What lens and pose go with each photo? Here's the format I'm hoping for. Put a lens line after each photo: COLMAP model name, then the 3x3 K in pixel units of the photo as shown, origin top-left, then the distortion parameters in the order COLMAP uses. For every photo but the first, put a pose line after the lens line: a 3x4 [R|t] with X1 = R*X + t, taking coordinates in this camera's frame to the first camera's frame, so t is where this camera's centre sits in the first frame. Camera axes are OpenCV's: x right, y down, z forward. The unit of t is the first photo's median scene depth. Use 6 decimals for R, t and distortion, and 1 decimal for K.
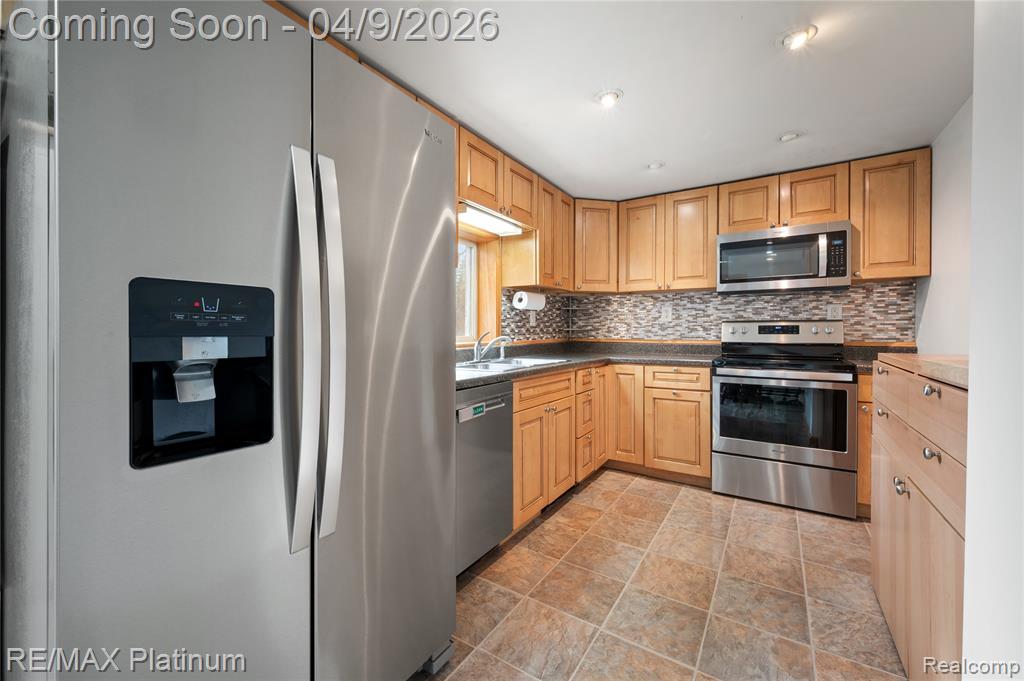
lens RADIAL K [[414.7, 0, 508.0], [0, 414.7, 334.9], [0, 0, 1]] dist [-0.000659, -0.000635]
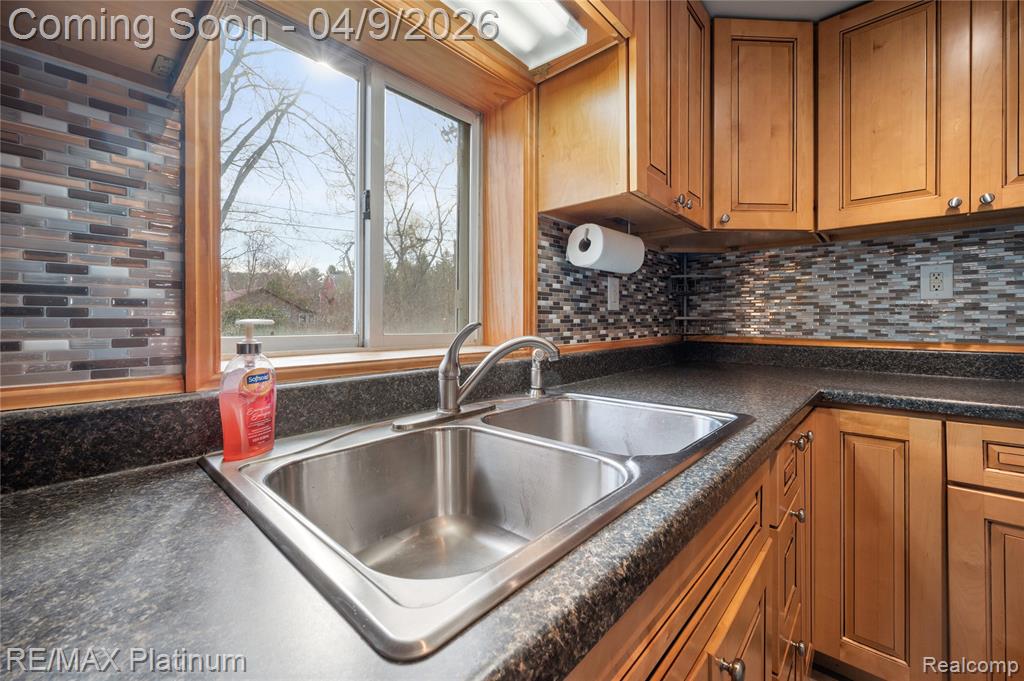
lens RADIAL K [[414.7, 0, 513.0], [0, 414.7, 320.8], [0, 0, 1]] dist [-0.000659, -0.000635]
pose [[0.987815, 0.000937, -0.155631, 0.022852], [-0.003098, 0.999902, -0.013643, -0.003185], [0.155603, 0.013958, 0.987721, 0.566065]]
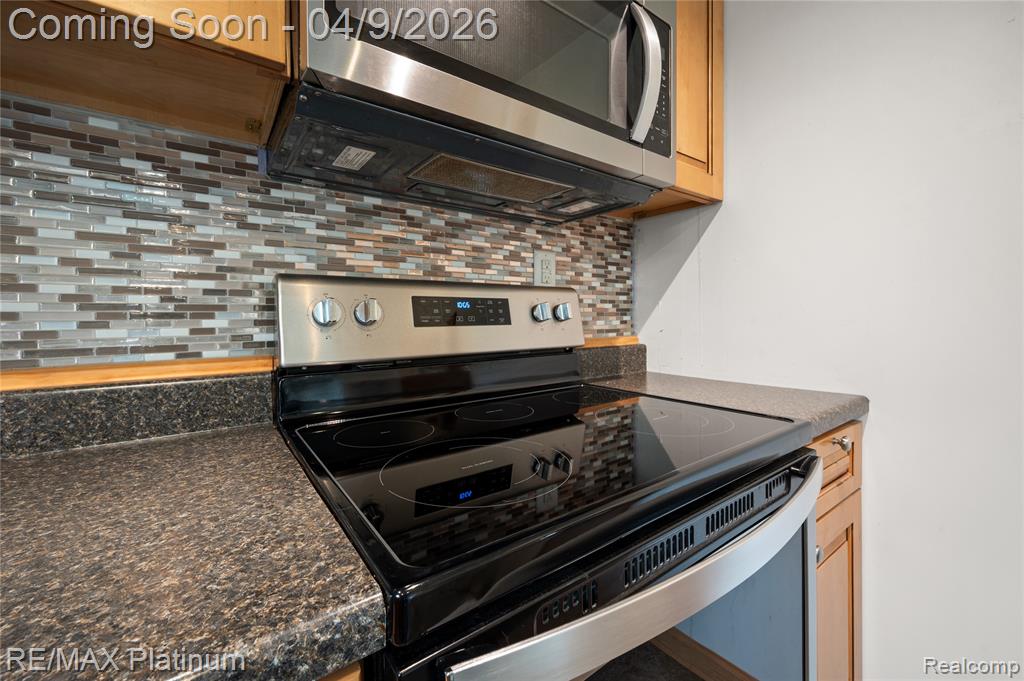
lens RADIAL K [[414.7, 0, 513.1], [0, 414.7, 319.3], [0, 0, 1]] dist [-0.000659, -0.000635]
pose [[0.347030, -0.007766, 0.937822, 0.349694], [0.017452, 0.999846, 0.001822, -0.006230], [-0.937692, 0.015734, 0.347112, 0.804455]]
